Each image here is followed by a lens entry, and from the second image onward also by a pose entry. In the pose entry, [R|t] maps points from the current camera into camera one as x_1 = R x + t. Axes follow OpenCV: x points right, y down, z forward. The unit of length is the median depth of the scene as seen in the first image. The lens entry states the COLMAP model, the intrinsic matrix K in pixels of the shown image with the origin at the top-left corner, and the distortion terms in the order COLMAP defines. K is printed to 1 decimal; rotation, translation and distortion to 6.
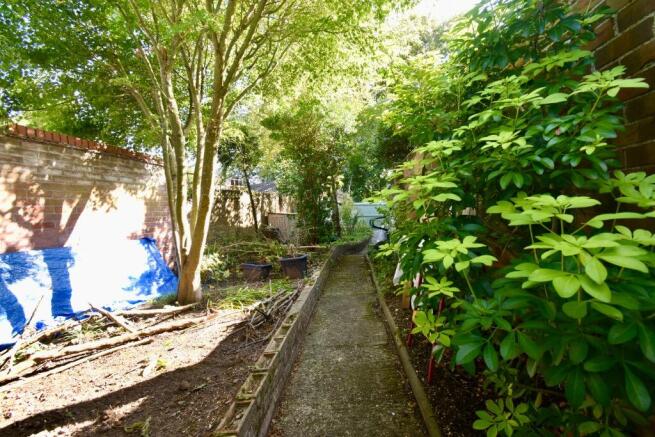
lens RADIAL K [[288.3, 0, 330.3], [0, 288.3, 216.1], [0, 0, 1]] dist [0.004871, -0.002502]
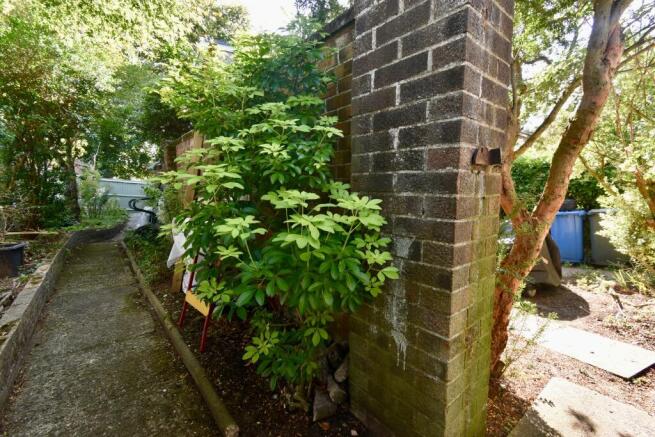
lens RADIAL K [[288.3, 0, 328.6], [0, 288.3, 218.5], [0, 0, 1]] dist [0.004871, -0.002502]
pose [[0.725887, 0.018847, 0.687556, -0.121094], [-0.058726, 0.997673, 0.034653, 0.009346], [-0.685303, -0.065531, 0.725304, -0.163246]]
